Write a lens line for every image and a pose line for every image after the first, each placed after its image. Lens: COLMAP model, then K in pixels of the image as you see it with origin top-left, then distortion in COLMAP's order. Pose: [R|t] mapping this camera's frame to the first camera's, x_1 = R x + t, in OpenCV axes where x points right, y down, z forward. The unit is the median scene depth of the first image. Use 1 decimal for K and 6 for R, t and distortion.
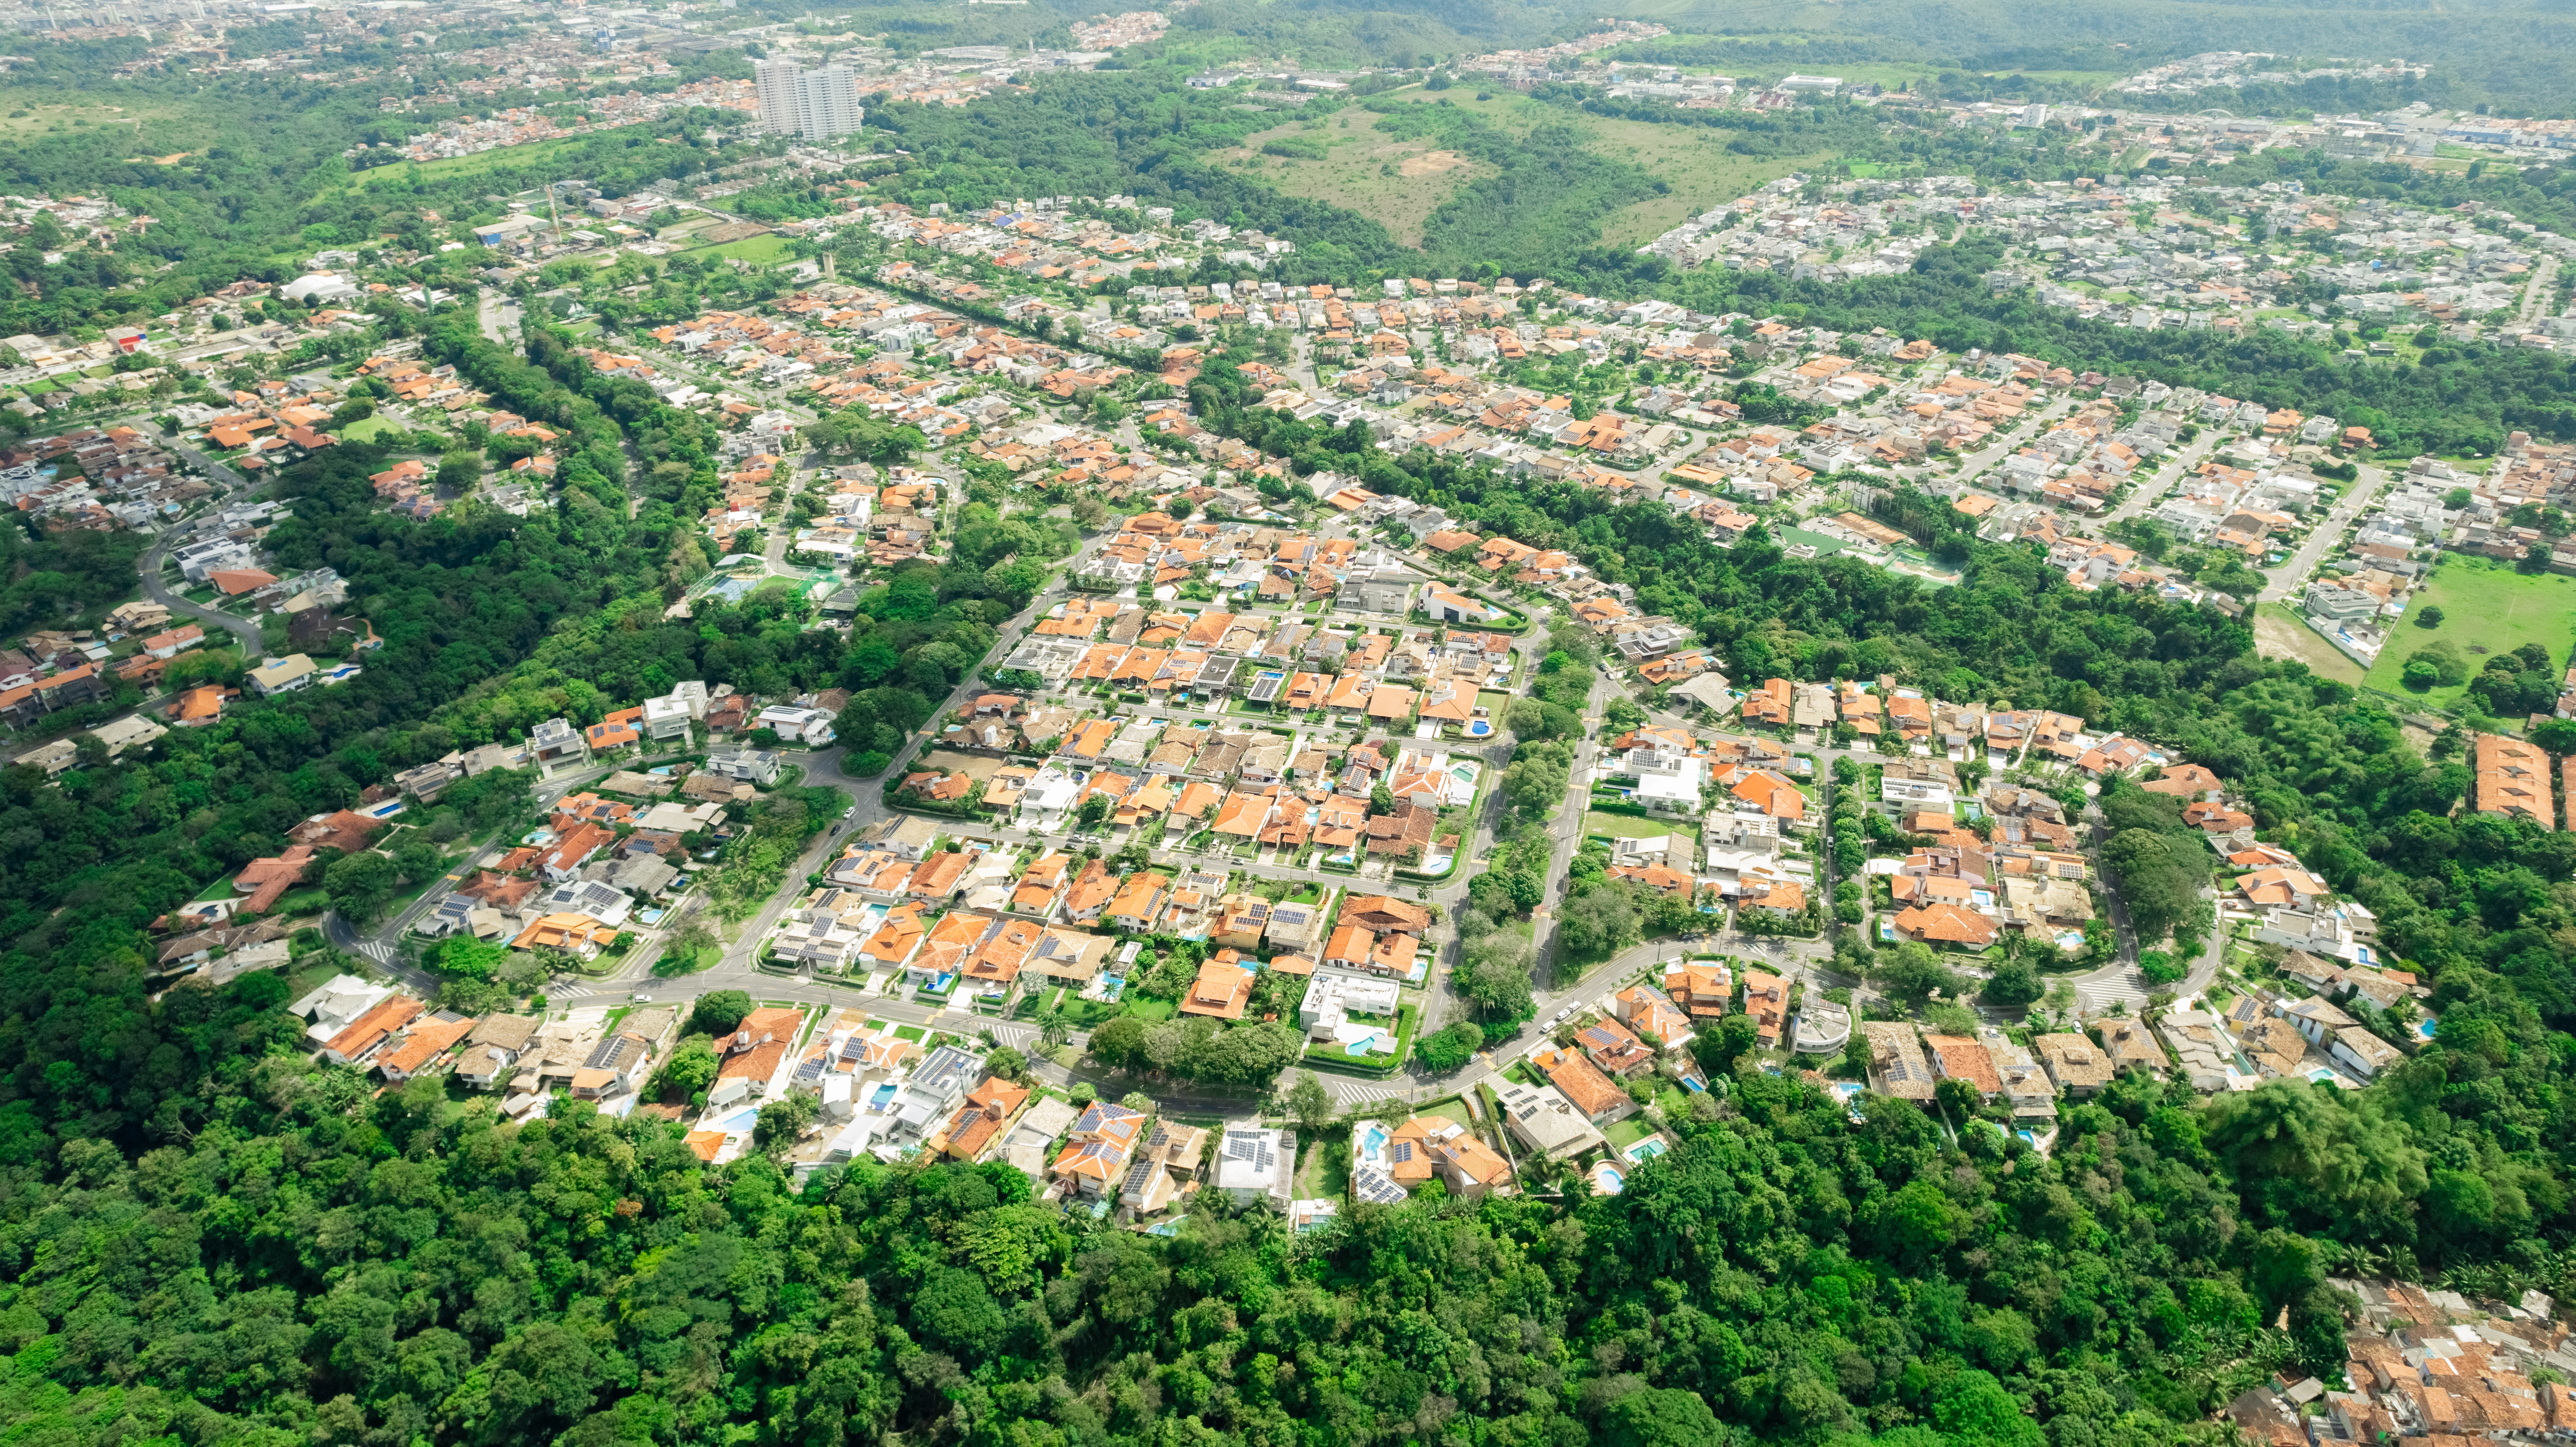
lens RADIAL K [[1656.0, 0, 1288.8], [0, 1656.0, 729.3], [0, 0, 1]] dist [-0.072805, 0.062620]
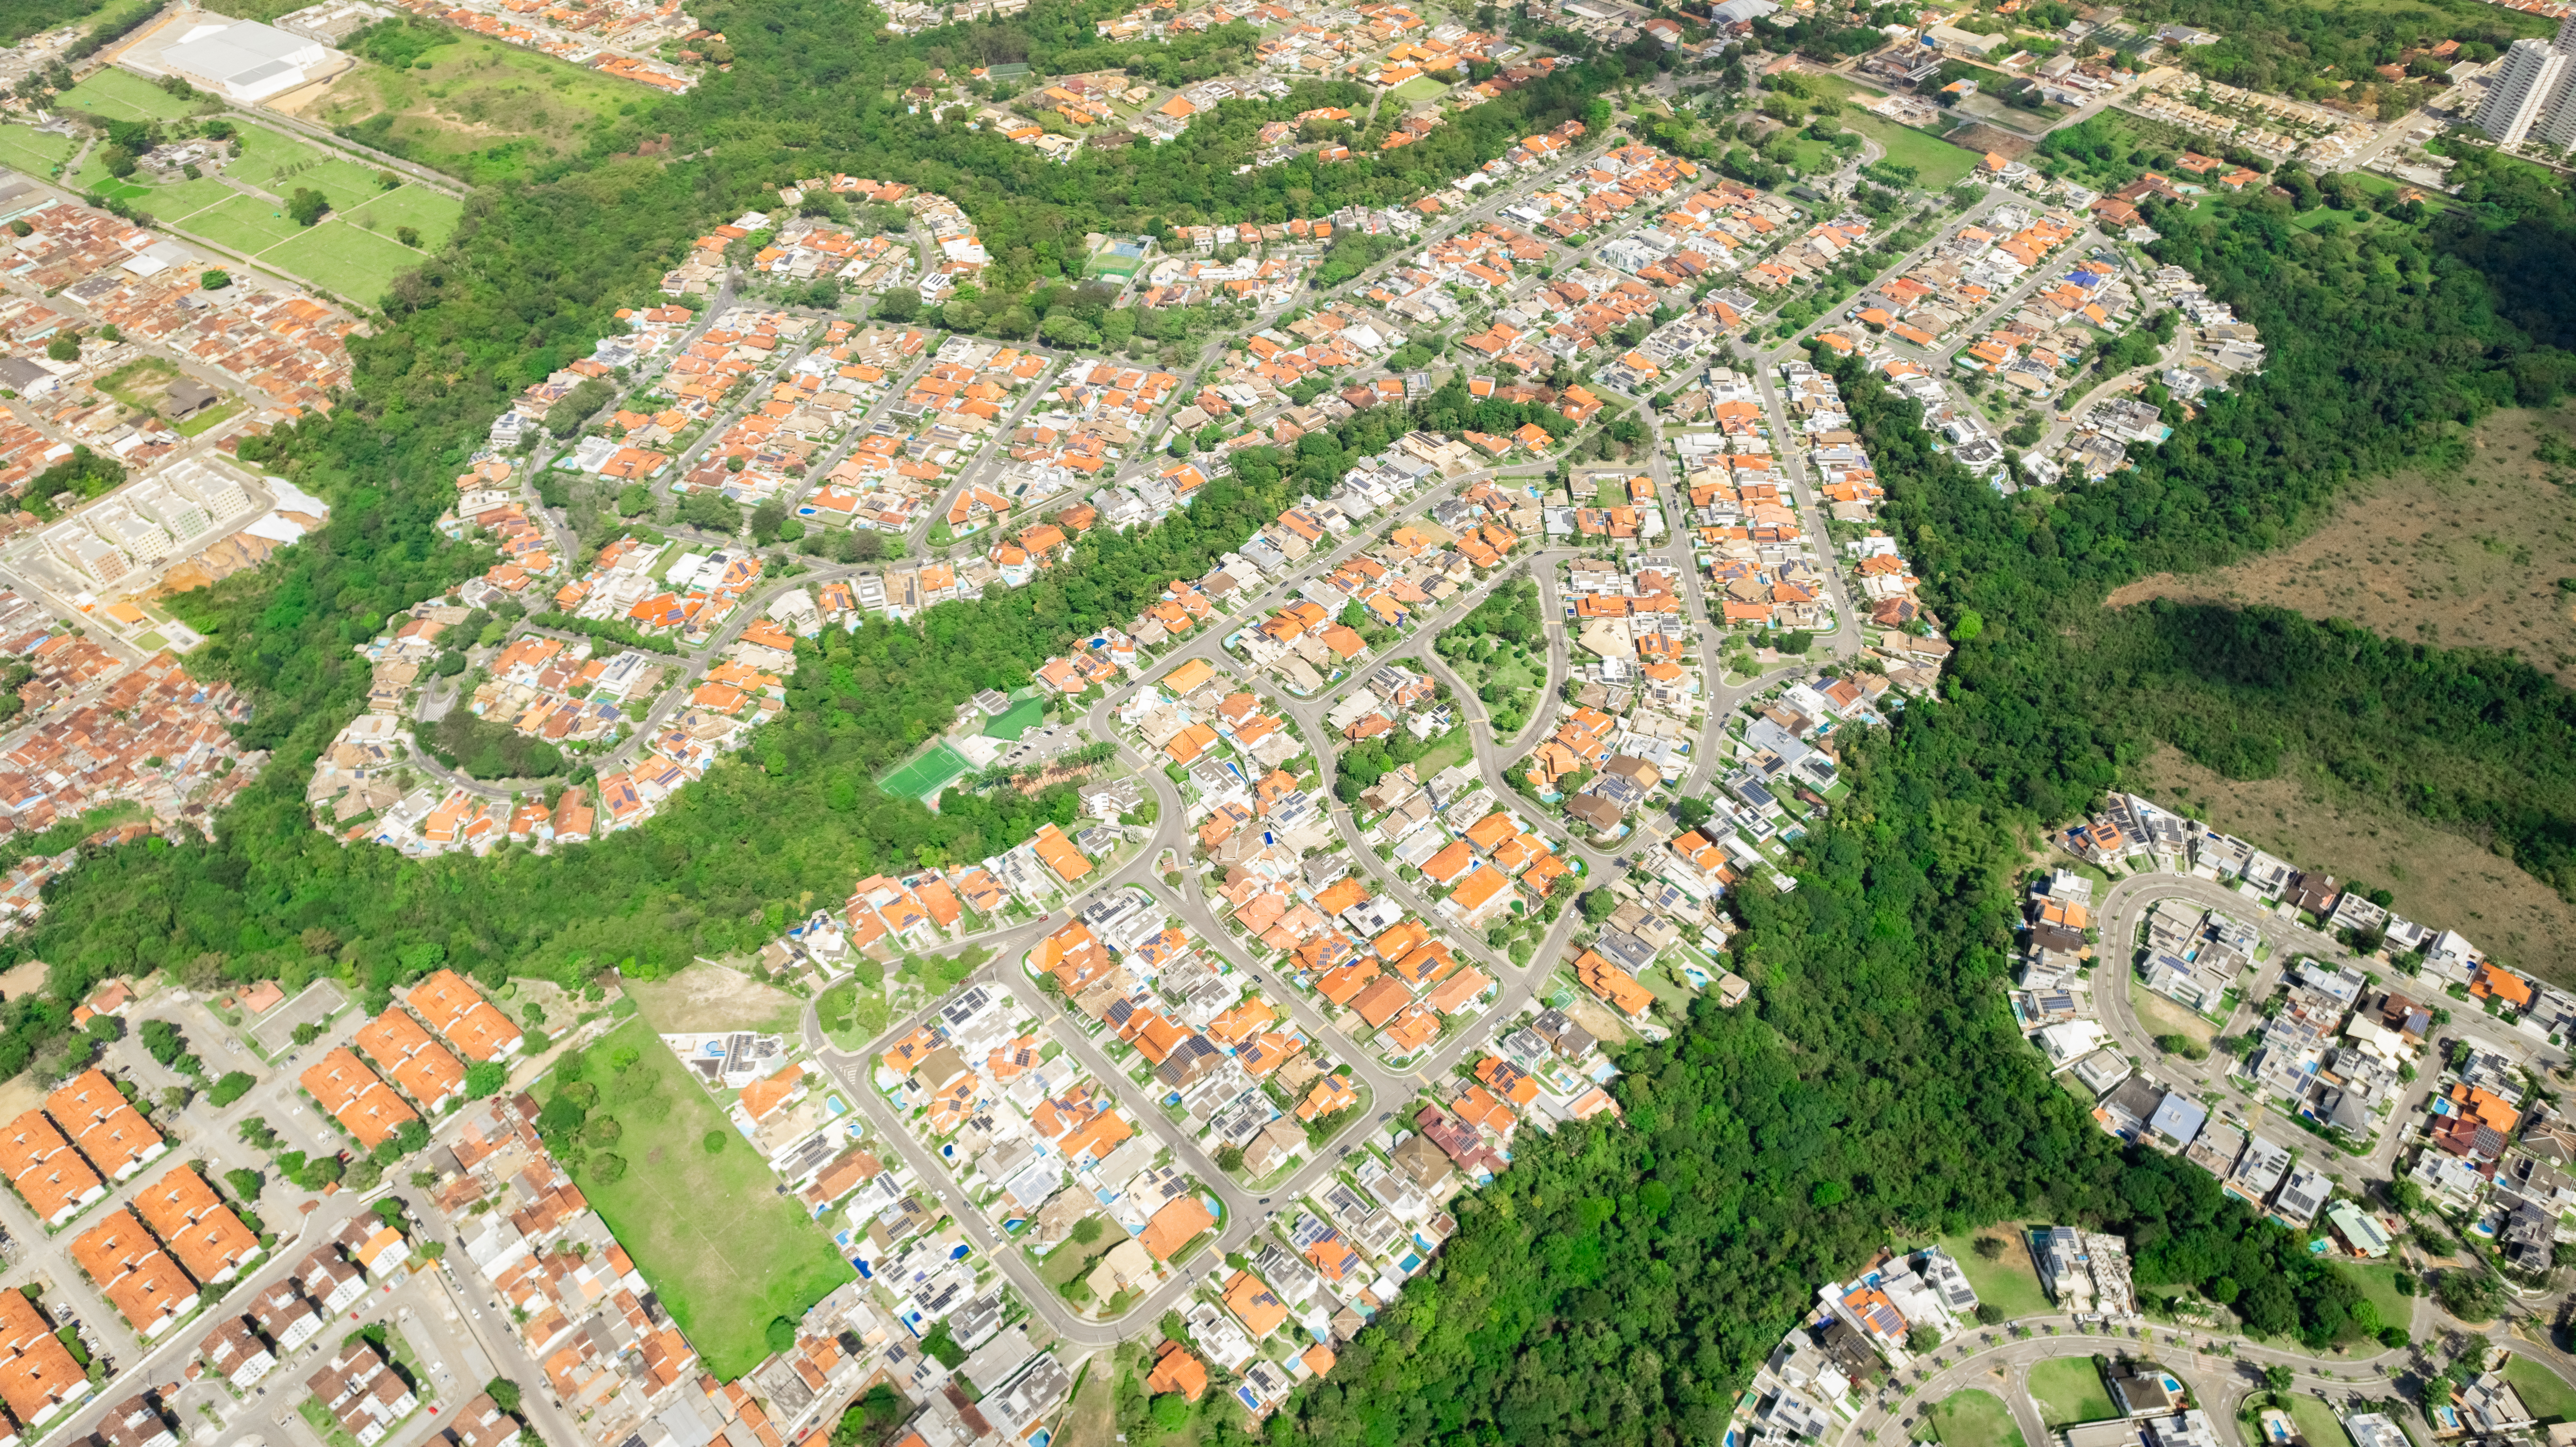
lens RADIAL K [[1656.0, 0, 1288.8], [0, 1656.0, 729.3], [0, 0, 1]] dist [-0.072805, 0.062620]
pose [[-0.085815, 0.705411, -0.703585, 1.274687], [-0.480409, 0.589373, 0.649497, -1.071552], [0.872836, 0.393746, 0.288308, 1.000646]]
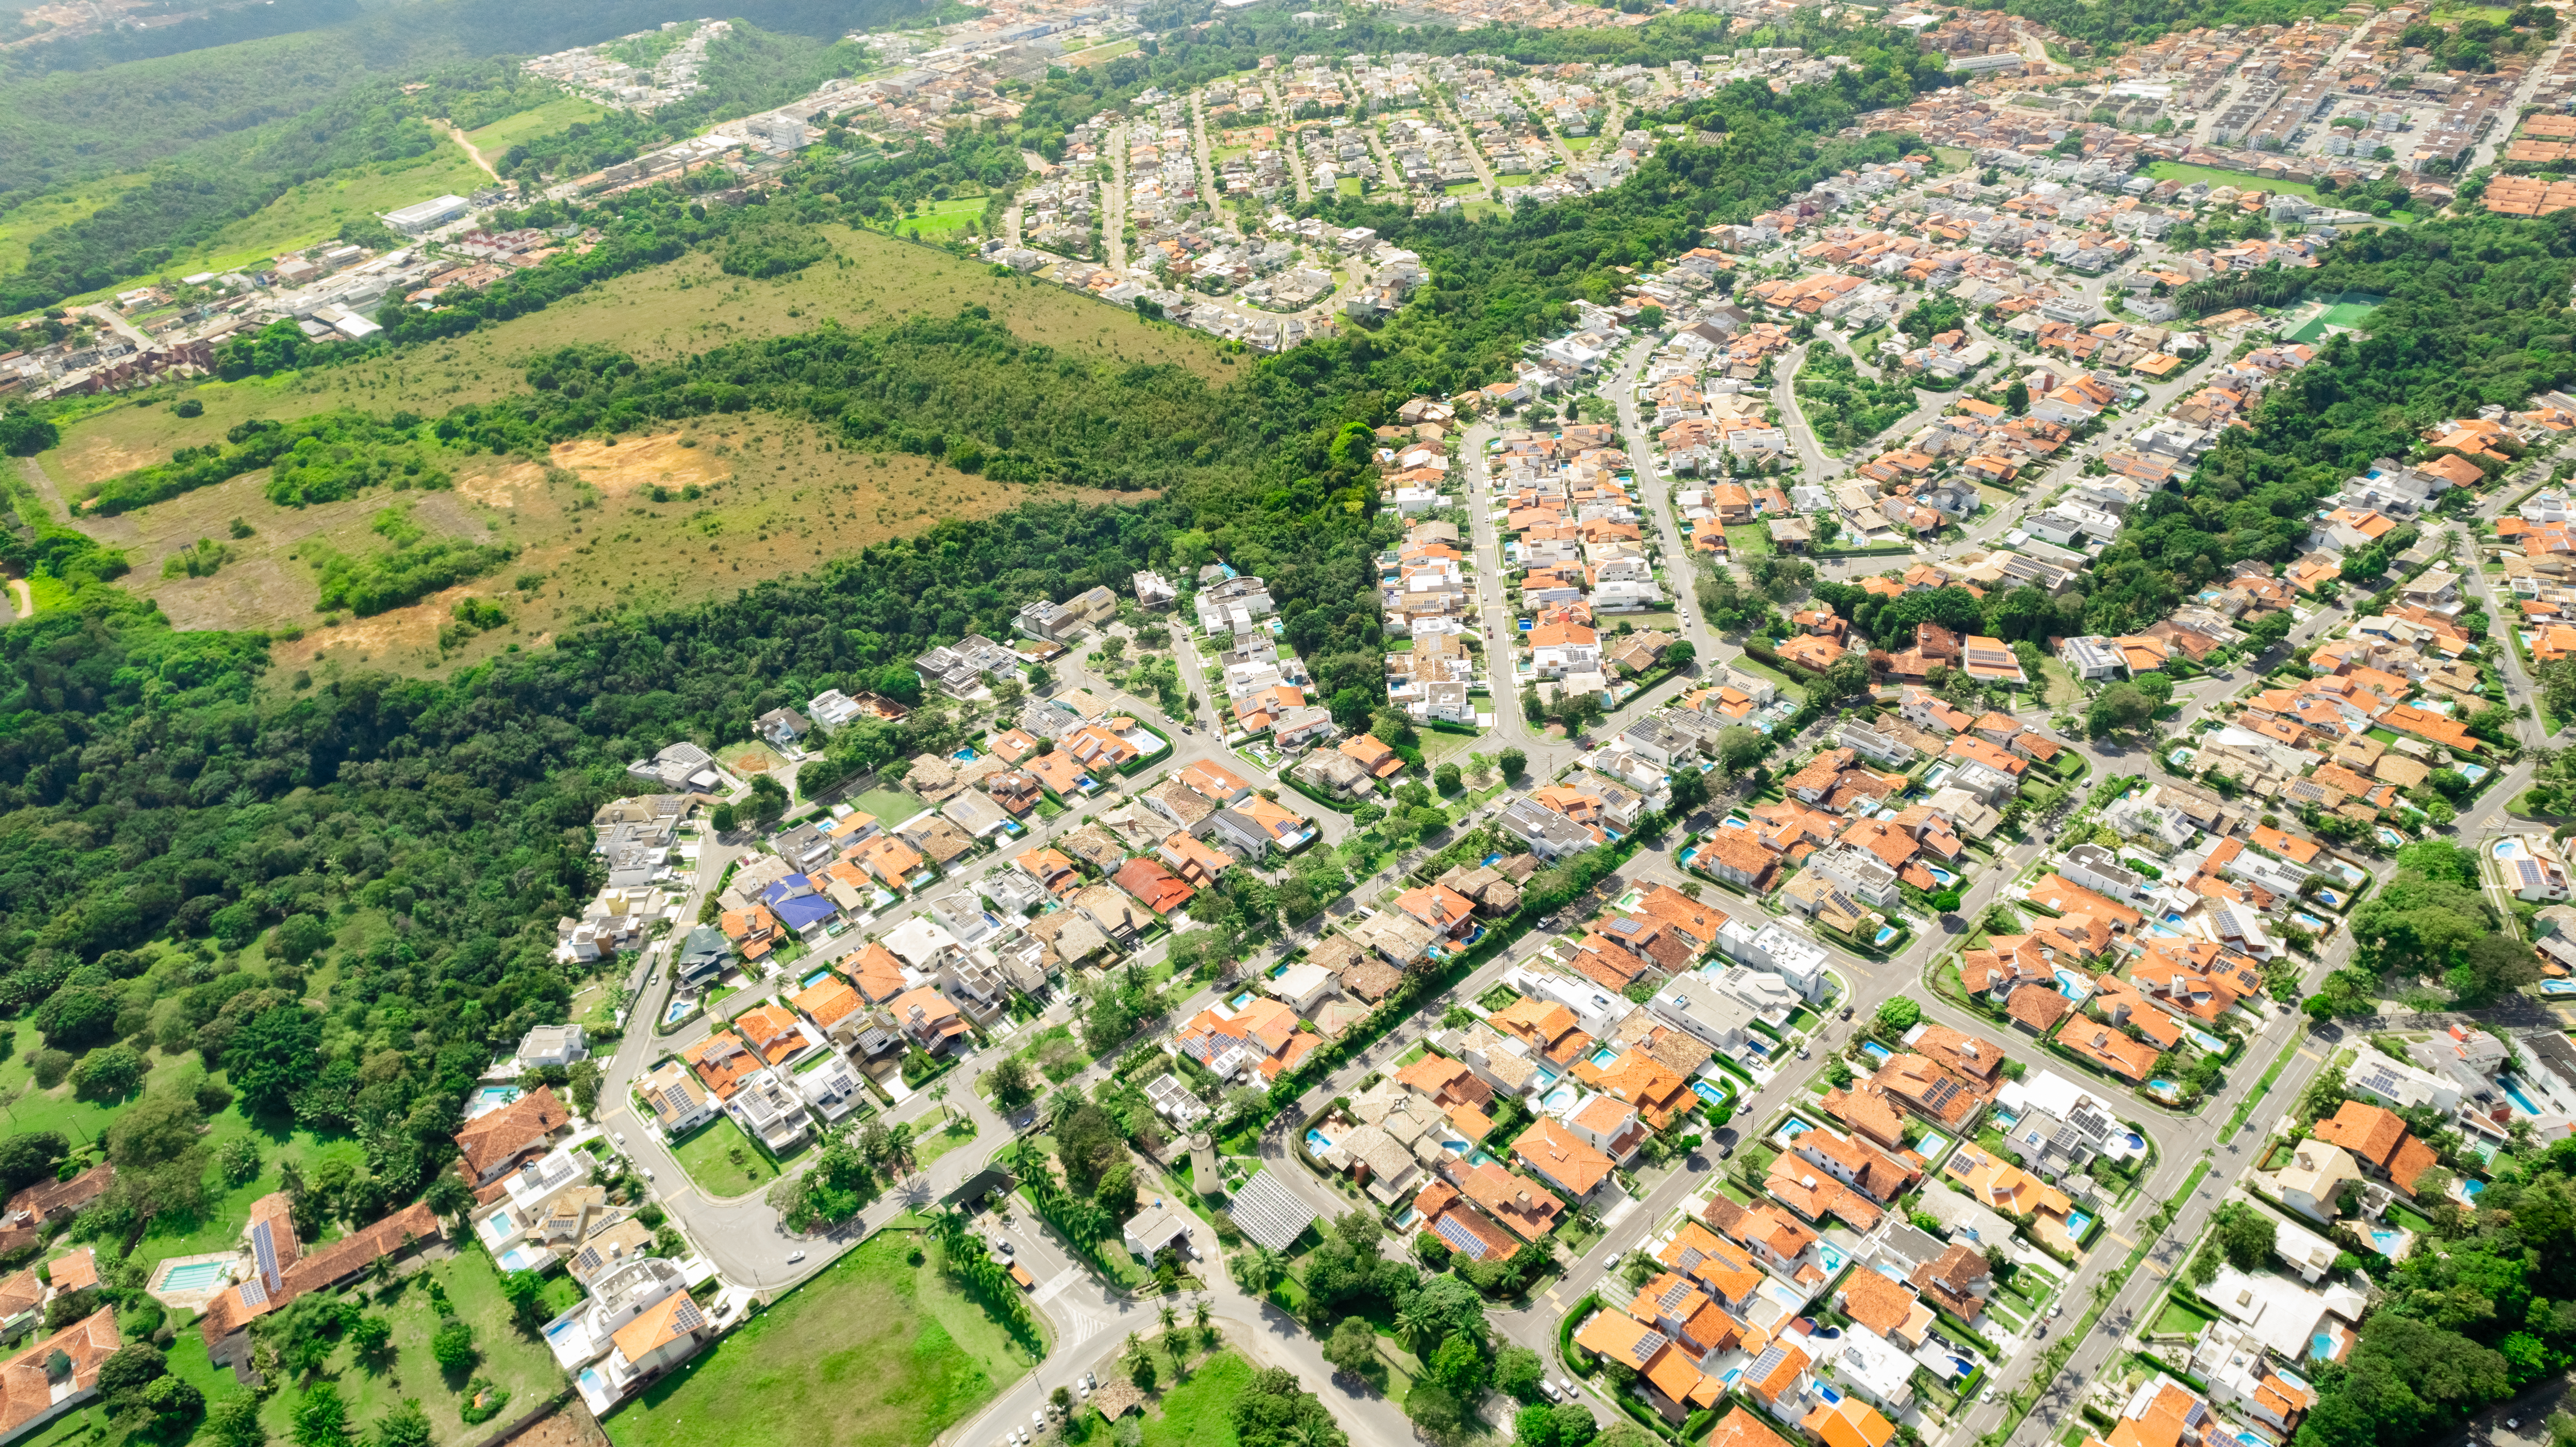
lens RADIAL K [[1656.0, 0, 1288.8], [0, 1656.0, 729.3], [0, 0, 1]] dist [-0.072805, 0.062620]
pose [[0.108534, -0.552534, 0.826394, -0.971611], [0.563564, 0.719009, 0.406720, -0.901440], [-0.818911, 0.421583, 0.389425, 1.476334]]
